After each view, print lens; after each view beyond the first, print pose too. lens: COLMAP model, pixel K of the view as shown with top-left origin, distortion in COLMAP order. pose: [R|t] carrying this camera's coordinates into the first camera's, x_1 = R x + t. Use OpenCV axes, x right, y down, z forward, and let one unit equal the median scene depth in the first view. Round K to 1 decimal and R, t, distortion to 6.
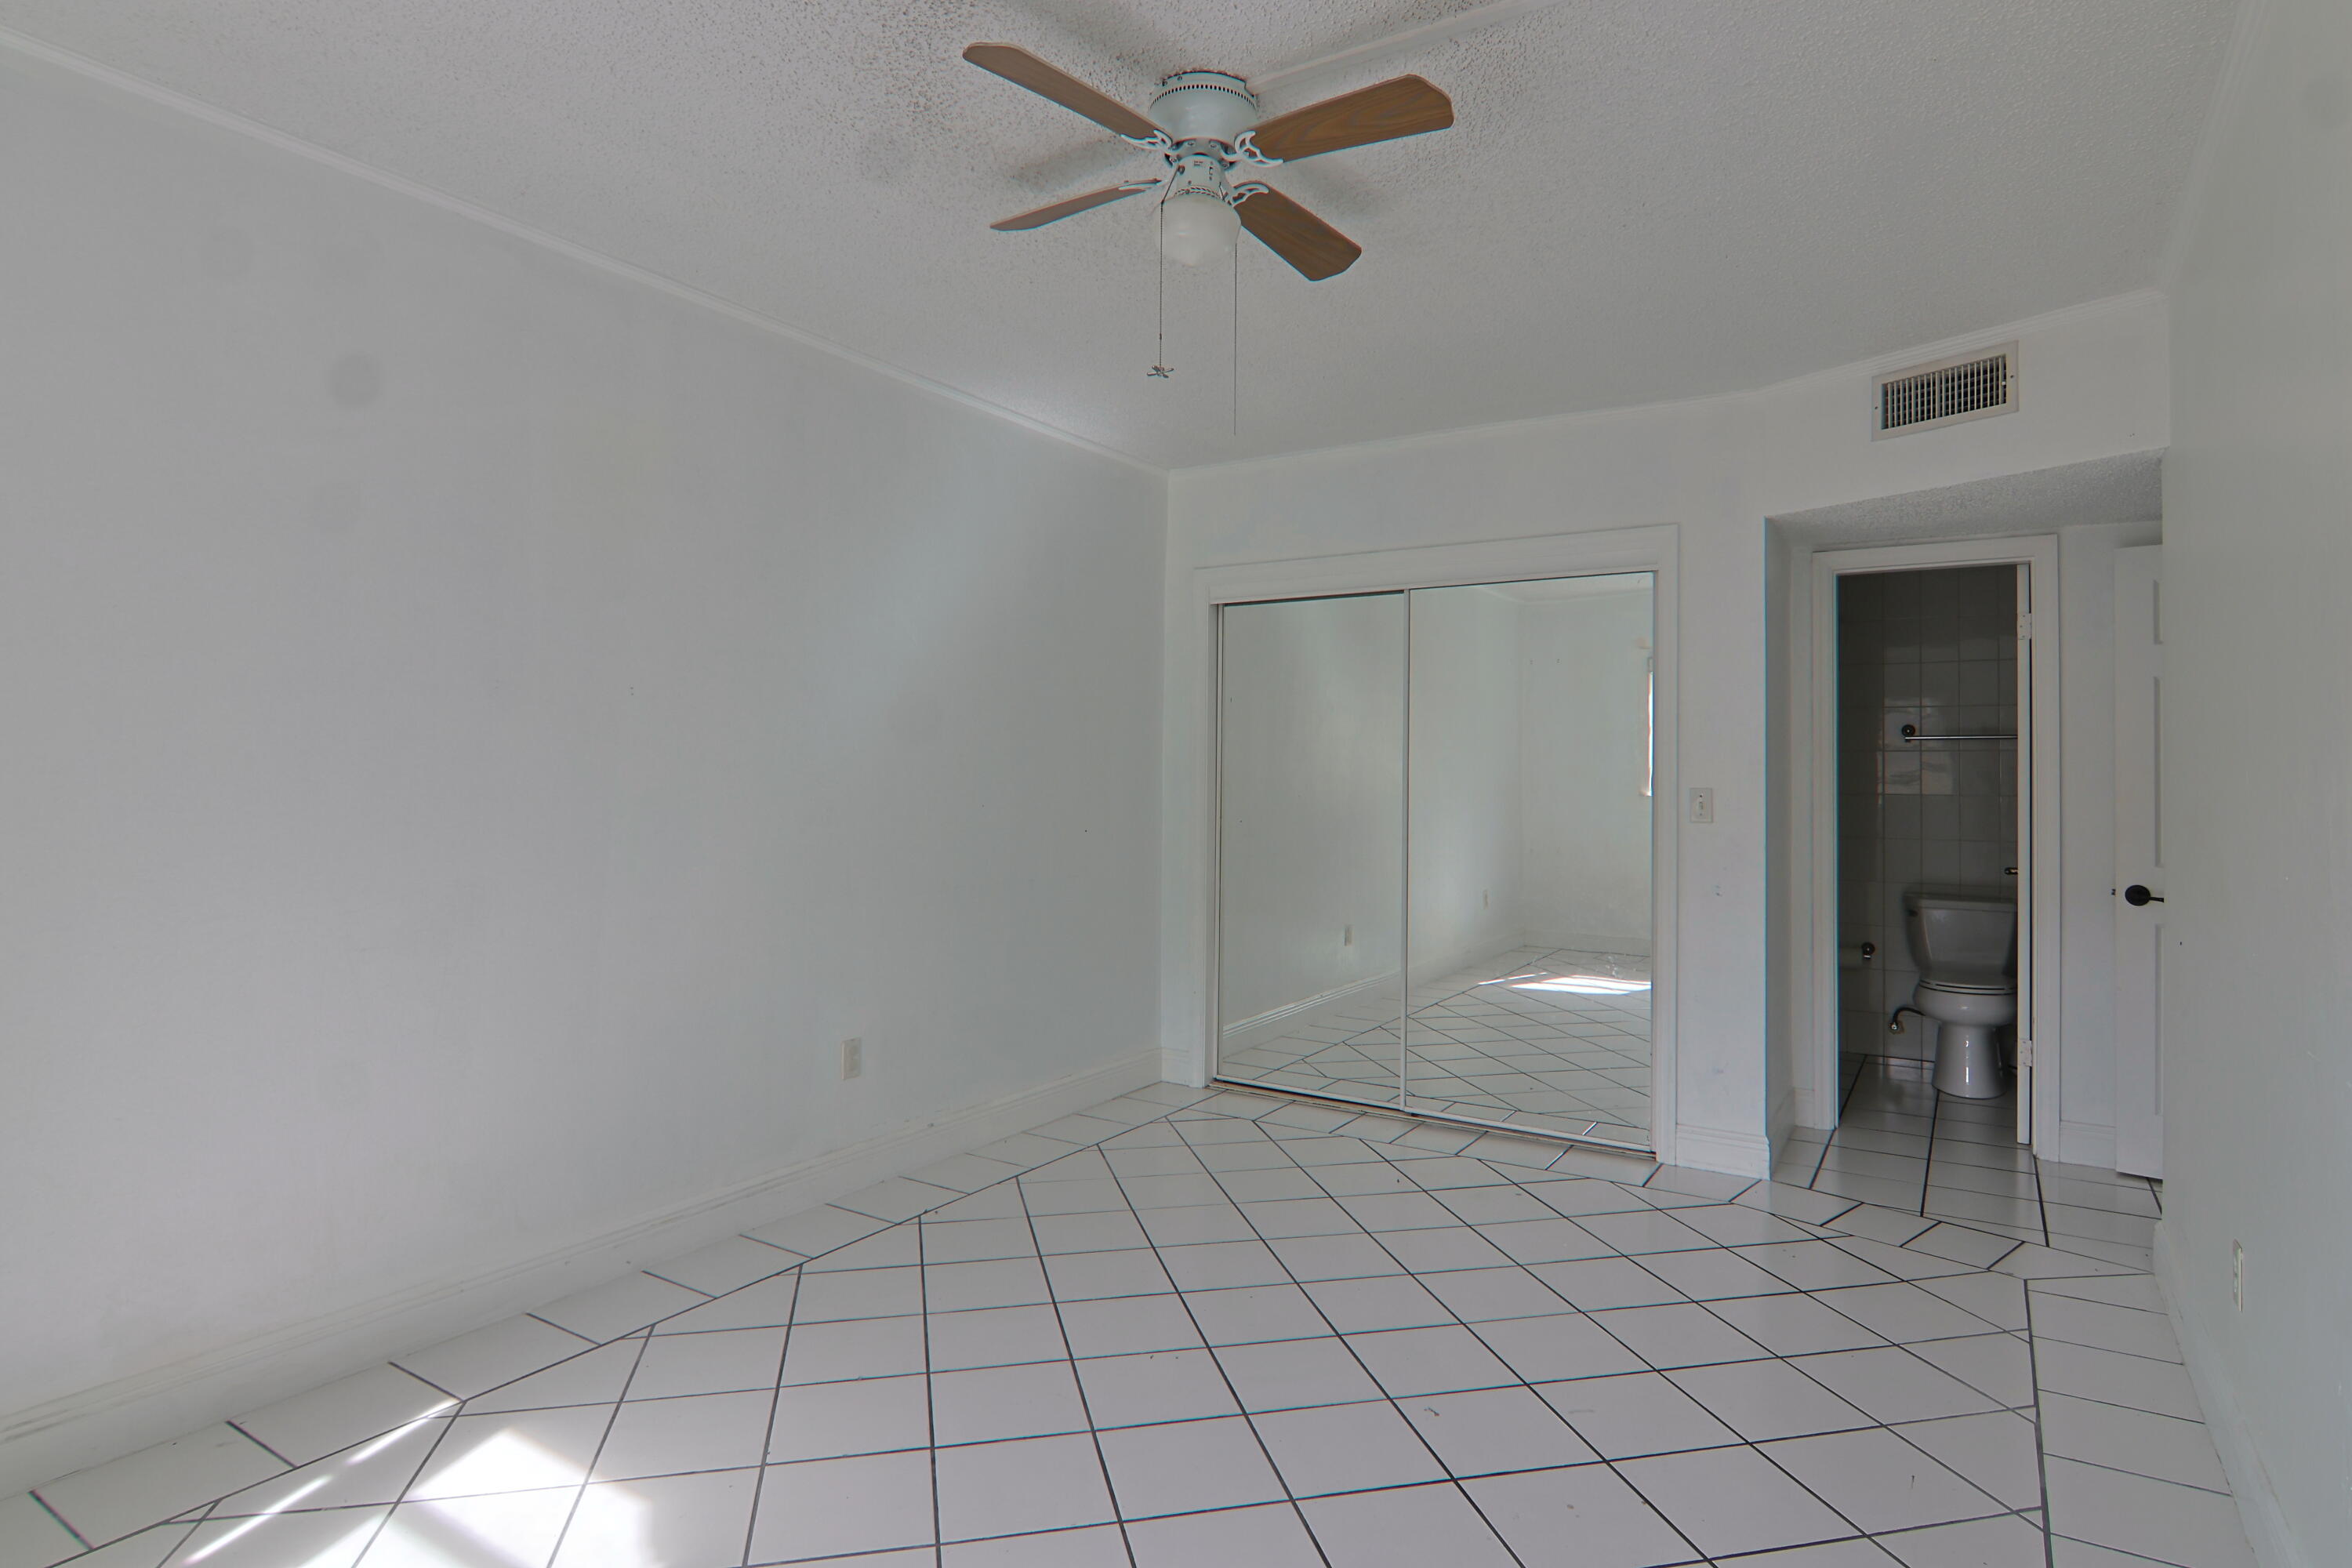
lens RADIAL K [[1266.6, 0, 1177.9], [0, 1266.6, 767.7], [0, 0, 1]] dist [-0.000165, -0.017482]
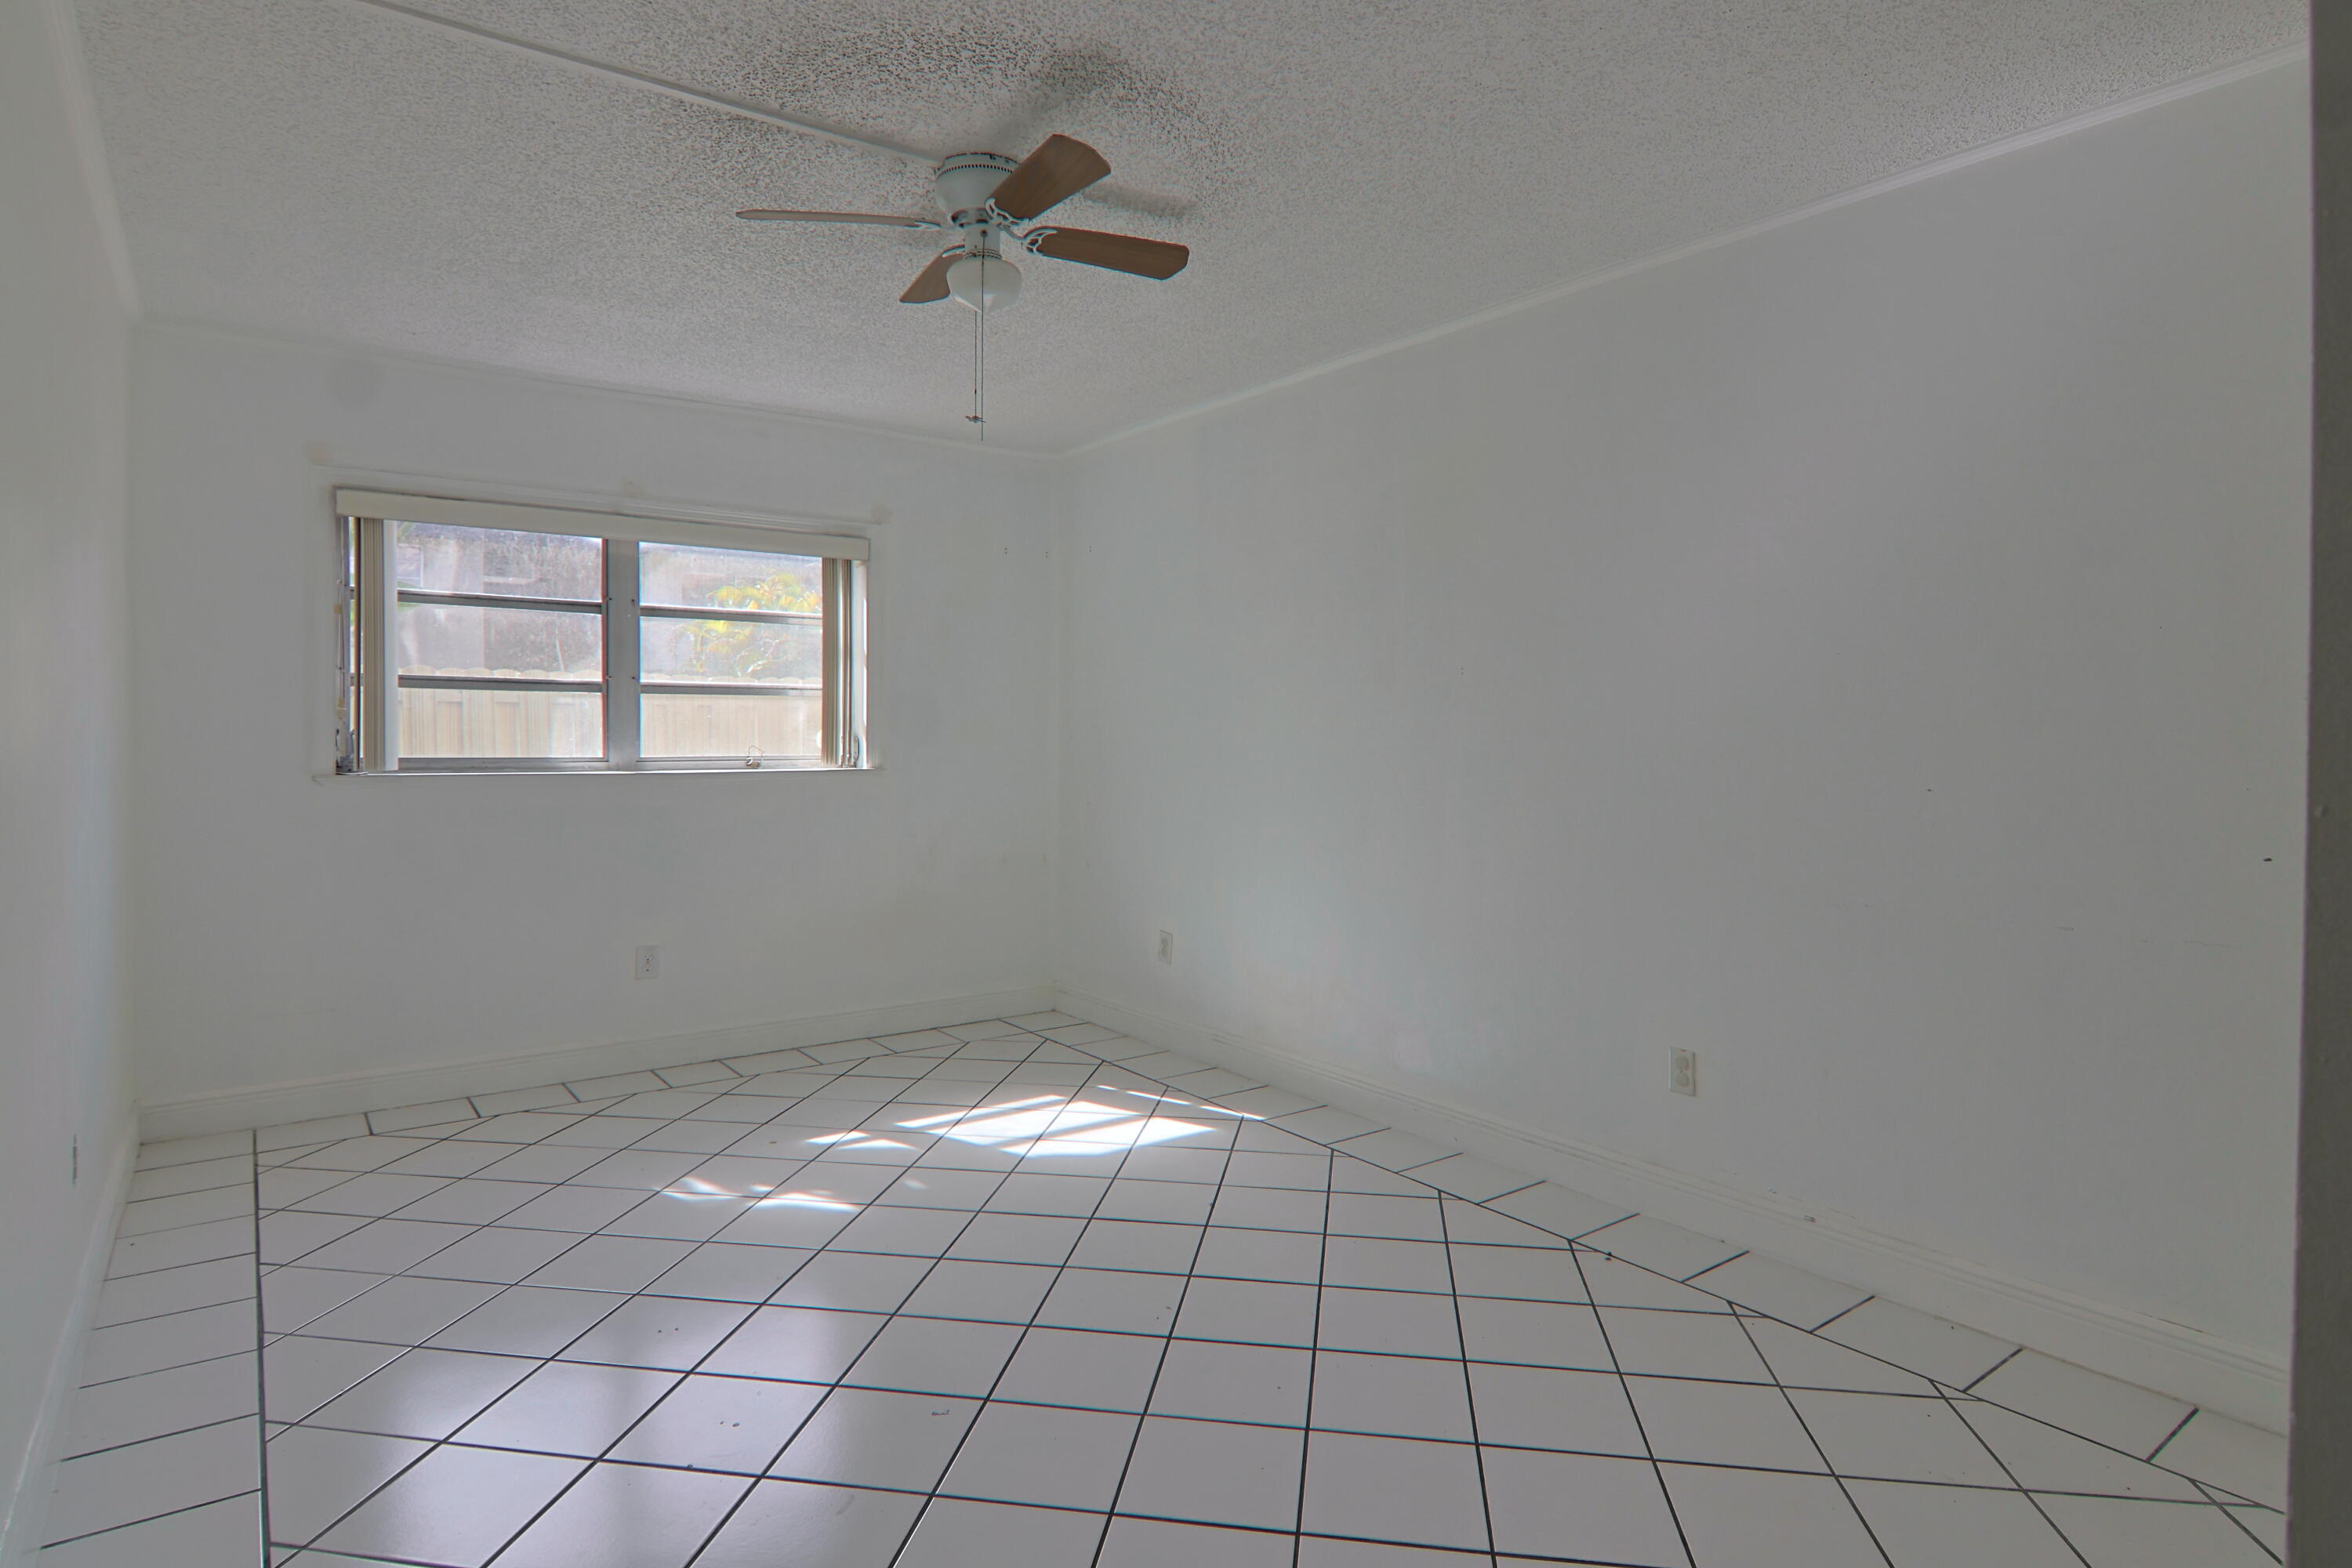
lens RADIAL K [[1189.6, 0, 1176.0], [0, 1189.6, 784.0], [0, 0, 1]] dist [-0.000983, -0.000293]
pose [[-0.369608, 0.018217, -0.929009, 0.835609], [0.004522, 0.999831, 0.017806, 0.025991], [0.929177, 0.002380, -0.369628, 1.330105]]
